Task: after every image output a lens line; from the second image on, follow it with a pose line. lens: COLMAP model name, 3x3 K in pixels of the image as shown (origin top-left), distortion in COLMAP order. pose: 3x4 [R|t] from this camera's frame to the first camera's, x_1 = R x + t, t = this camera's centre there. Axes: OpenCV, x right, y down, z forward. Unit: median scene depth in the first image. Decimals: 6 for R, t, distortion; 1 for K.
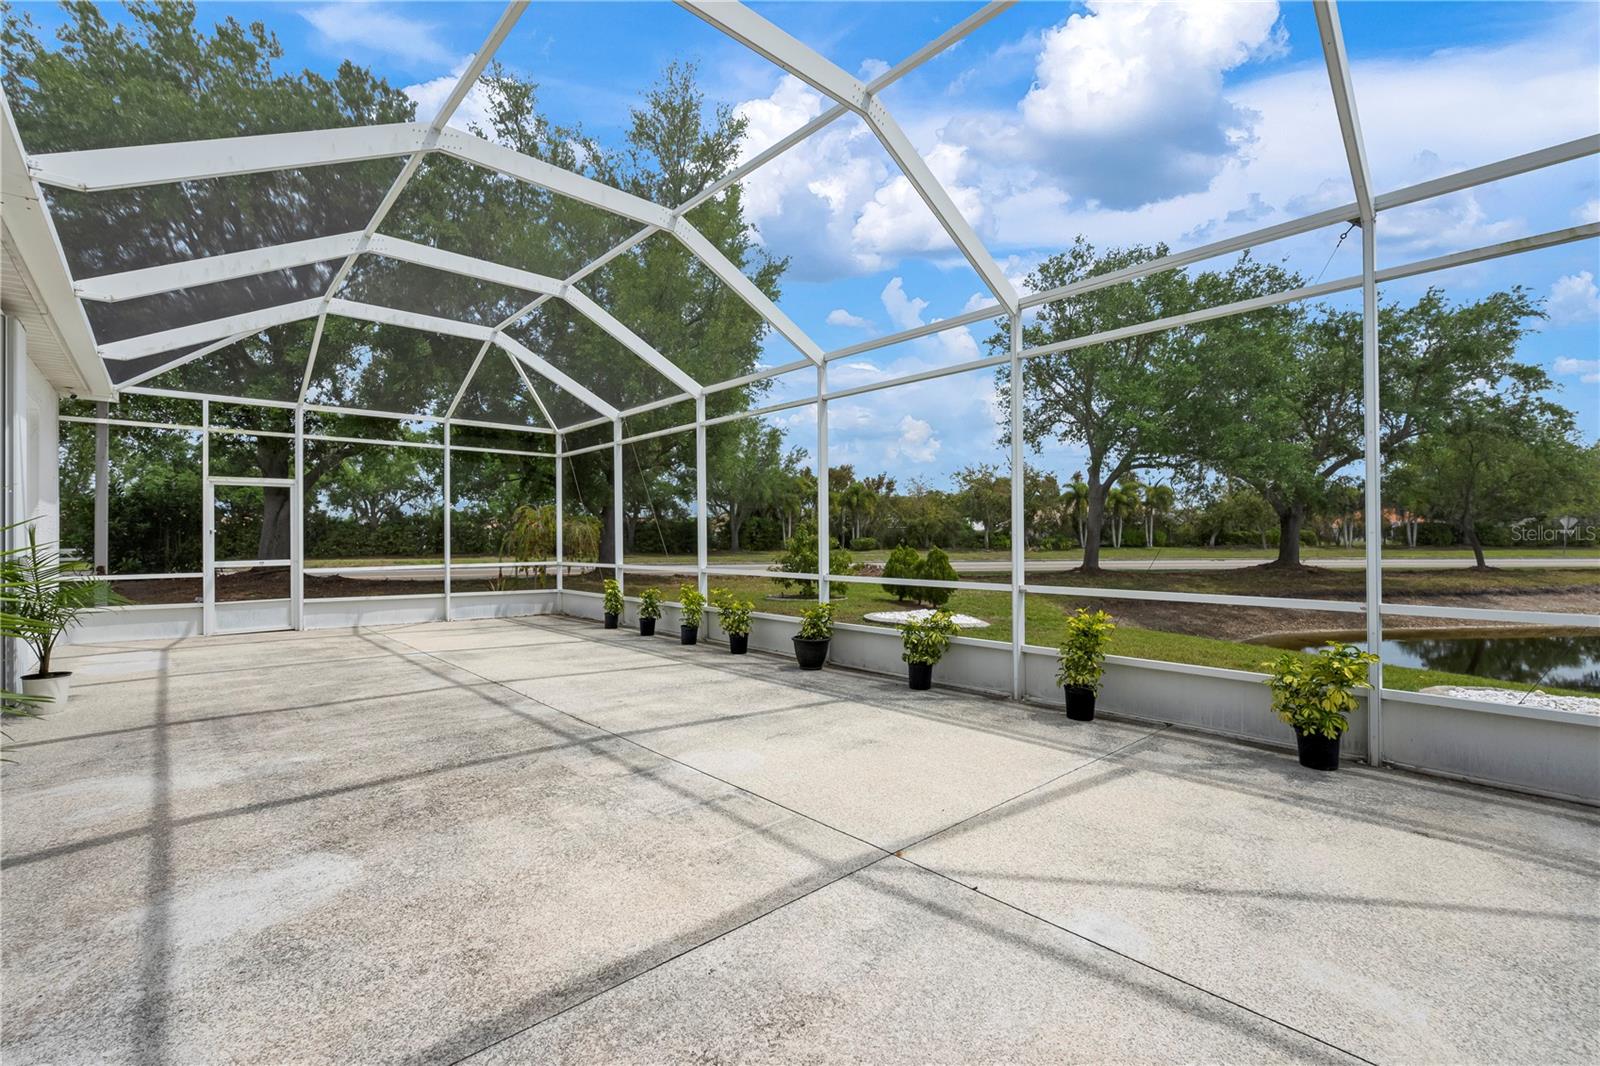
lens RADIAL K [[686.1, 0, 793.2], [0, 686.1, 527.0], [0, 0, 1]] dist [-0.000260, -0.000289]
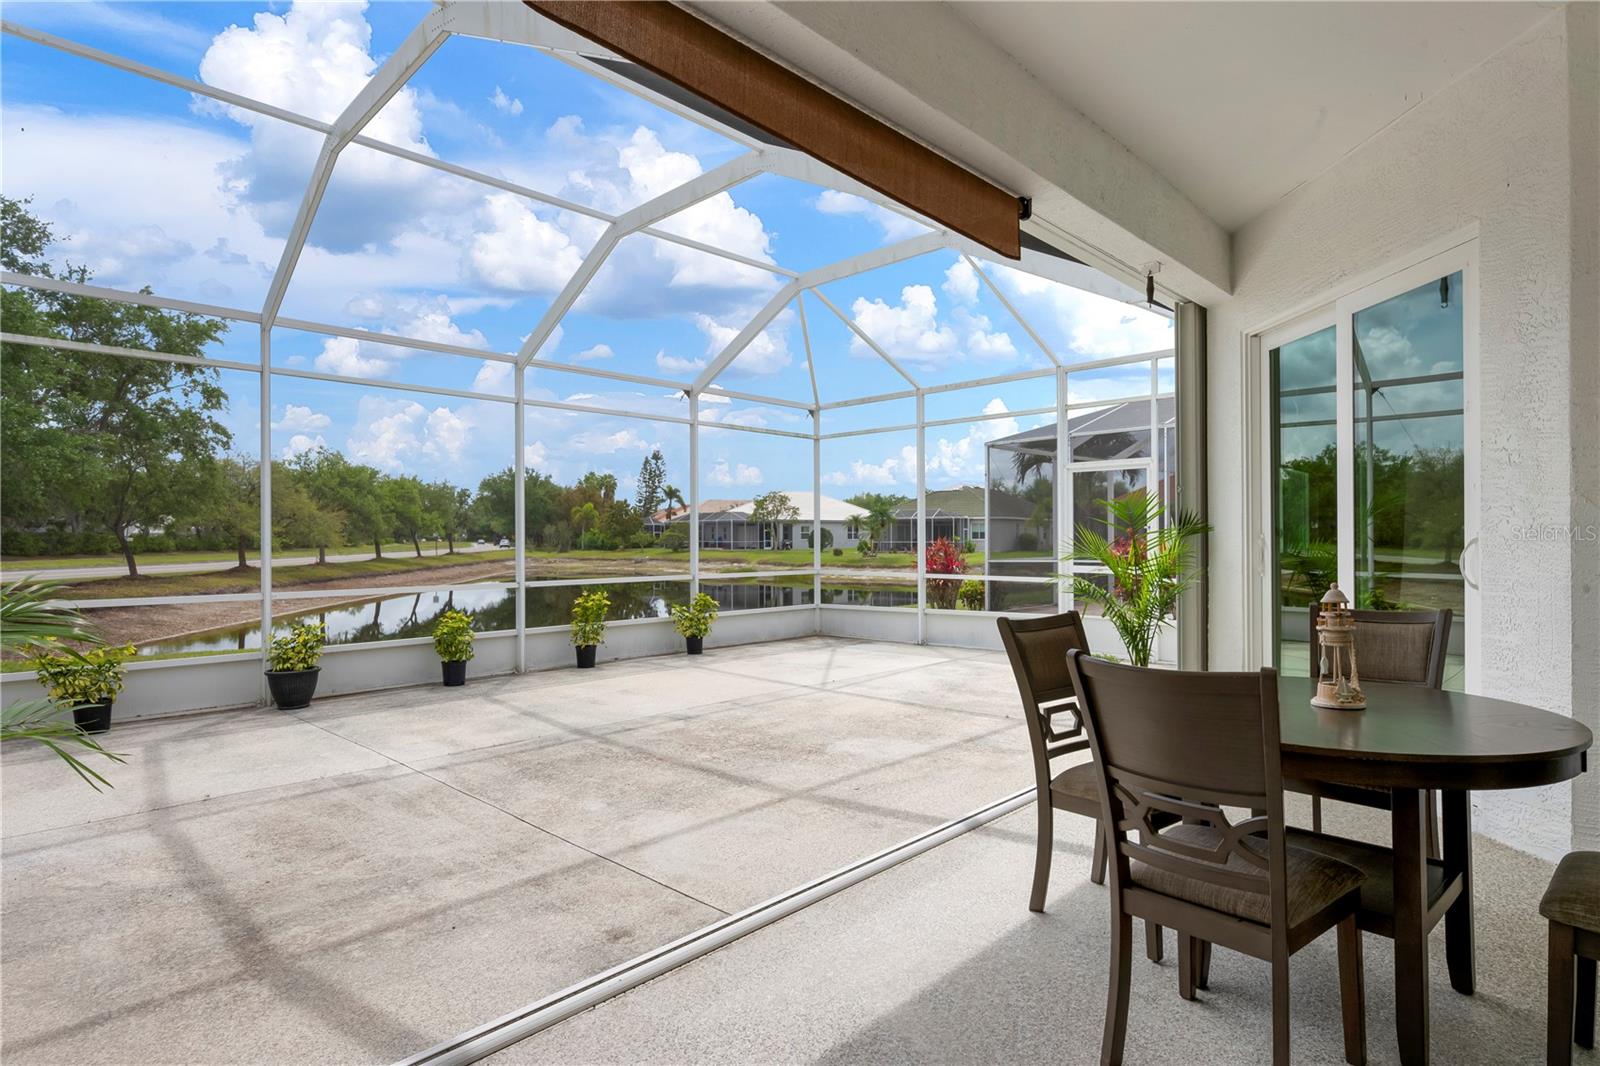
lens RADIAL K [[824.4, 0, 808.8], [0, 824.4, 535.3], [0, 0, 1]] dist [-0.001137, -0.000590]
pose [[-0.057245, 0.008993, 0.998320, -1.843309], [-0.012568, 0.999874, -0.009728, 0.008728], [-0.998281, -0.013103, -0.057125, 0.838043]]
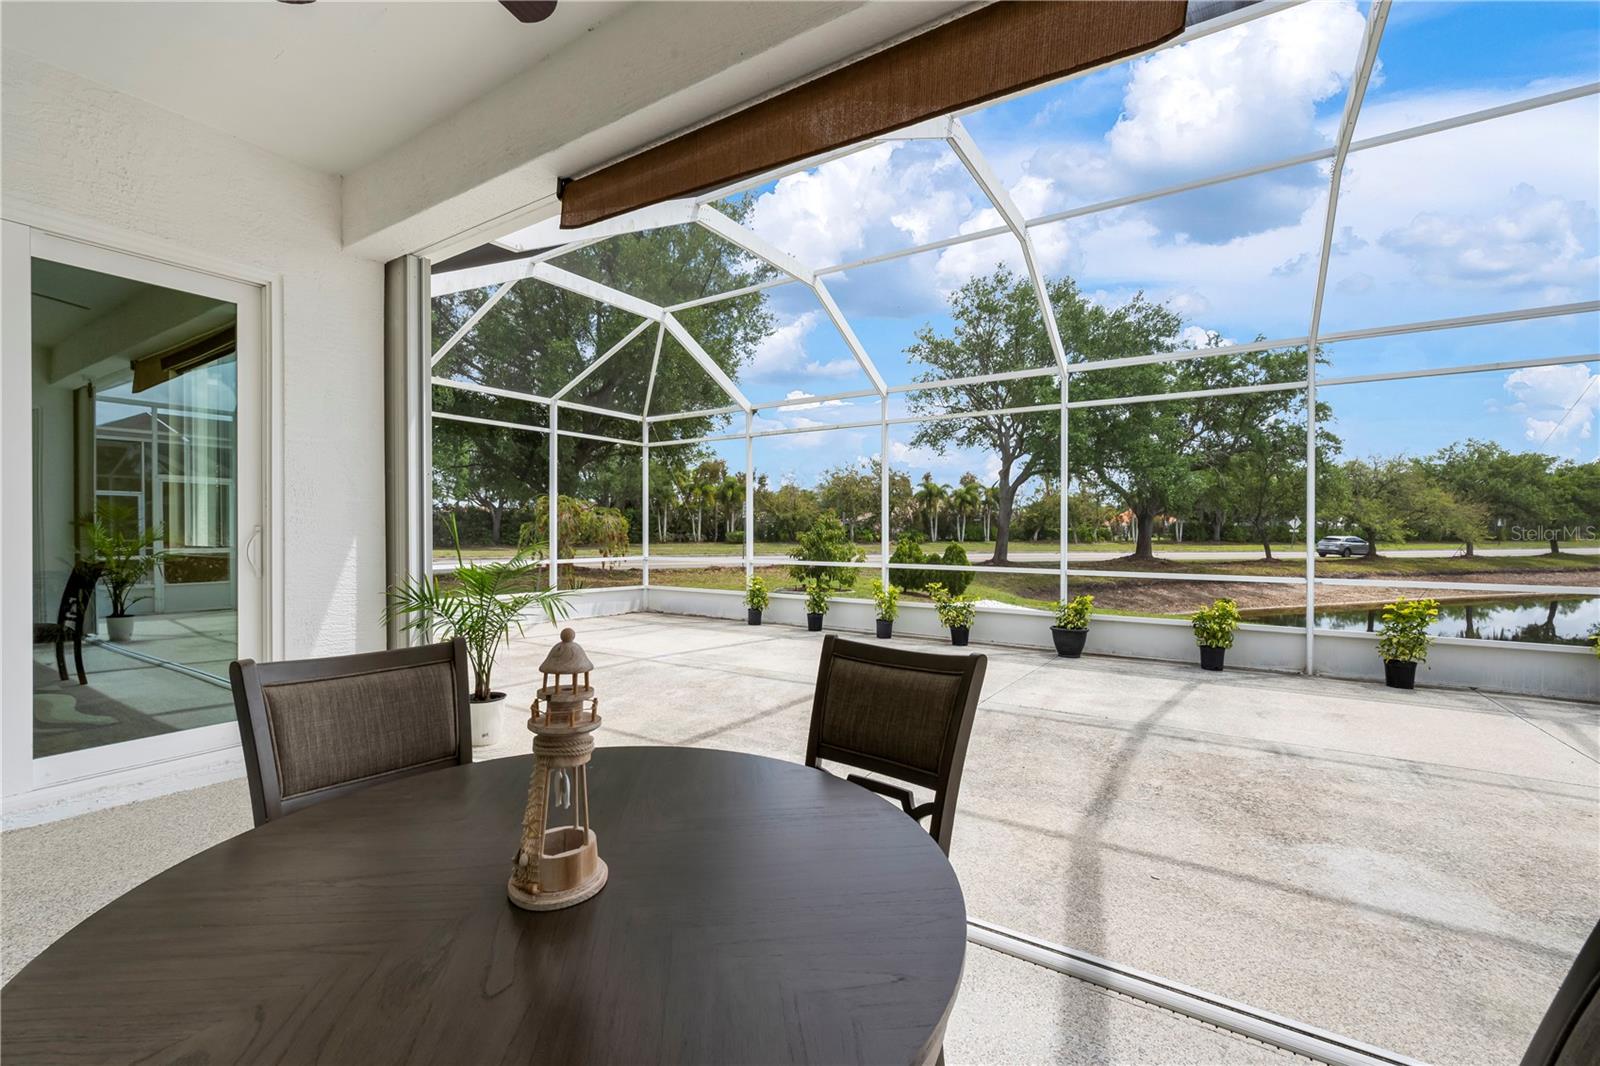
lens RADIAL K [[669.5, 0, 796.0], [0, 669.5, 534.4], [0, 0, 1]] dist [0.000717, 0.000043]
pose [[0.968391, 0.006795, 0.249345, -1.231773], [-0.012197, 0.999723, 0.020128, -0.005070], [-0.249139, -0.022533, 0.968206, 0.158618]]
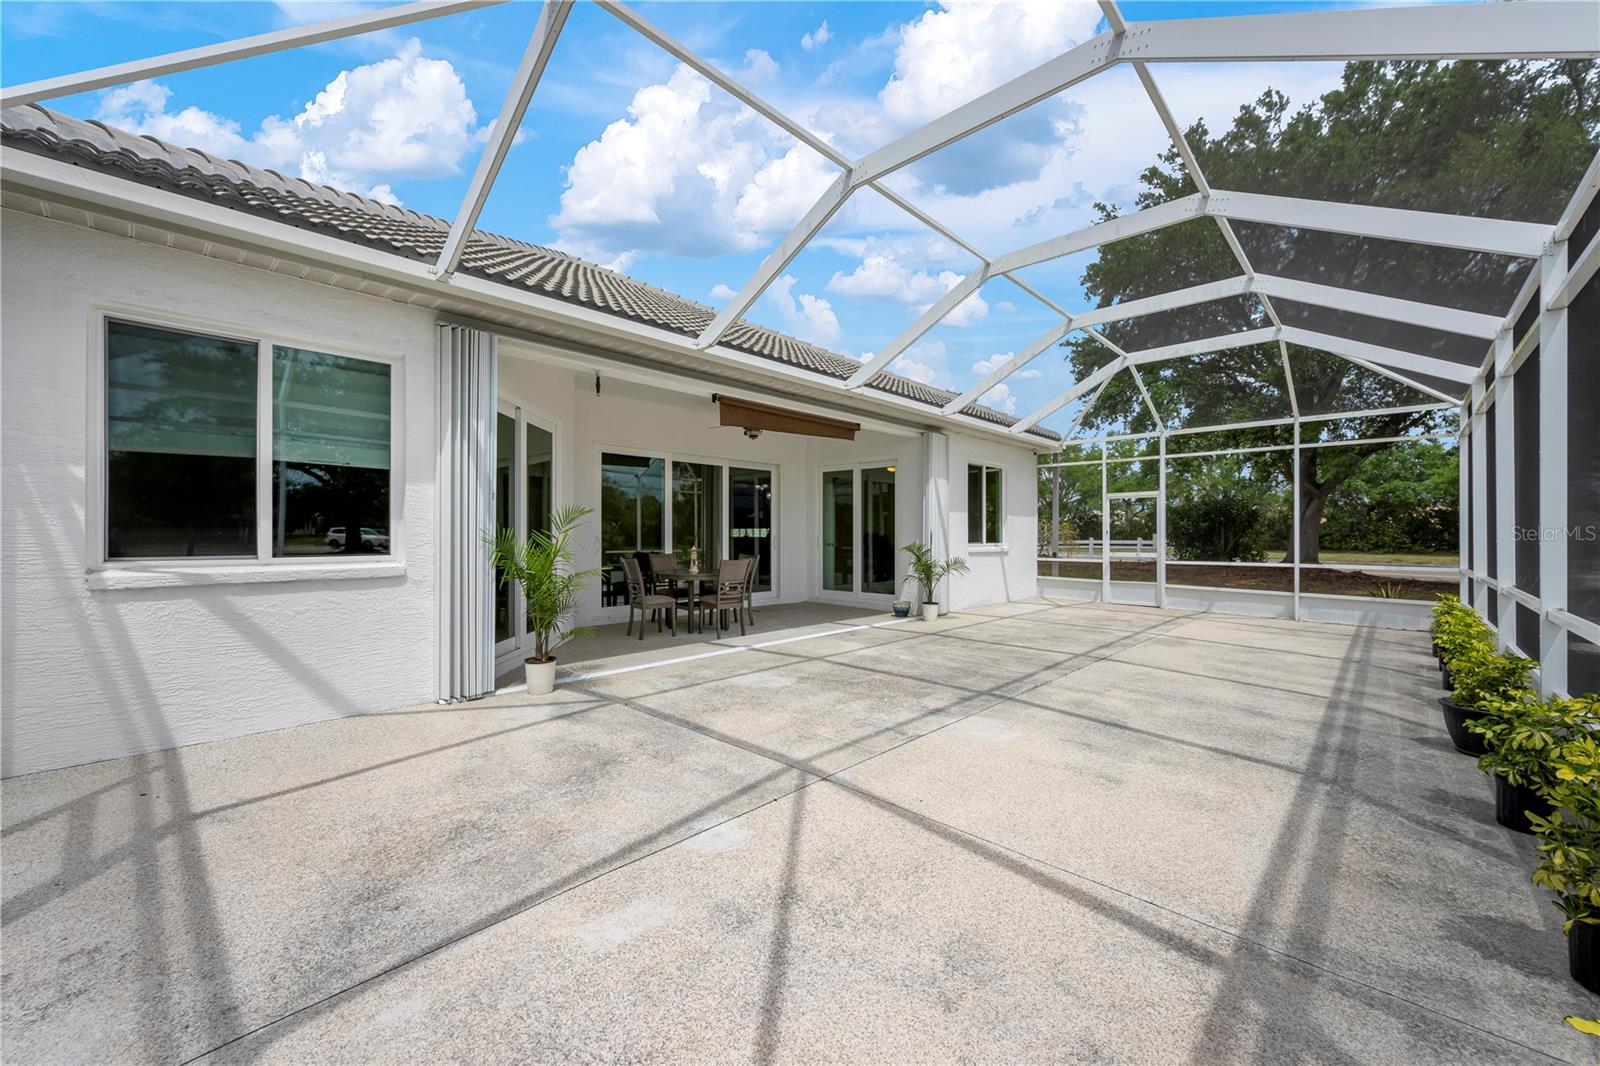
lens RADIAL K [[624.5, 0, 807.2], [0, 624.5, 531.2], [0, 0, 1]] dist [0.001299, 0.000182]
pose [[0.082177, 0.000840, -0.996617, 1.006559], [0.014240, 0.999897, 0.002017, -0.013404], [0.996516, -0.014358, 0.082157, 0.634498]]
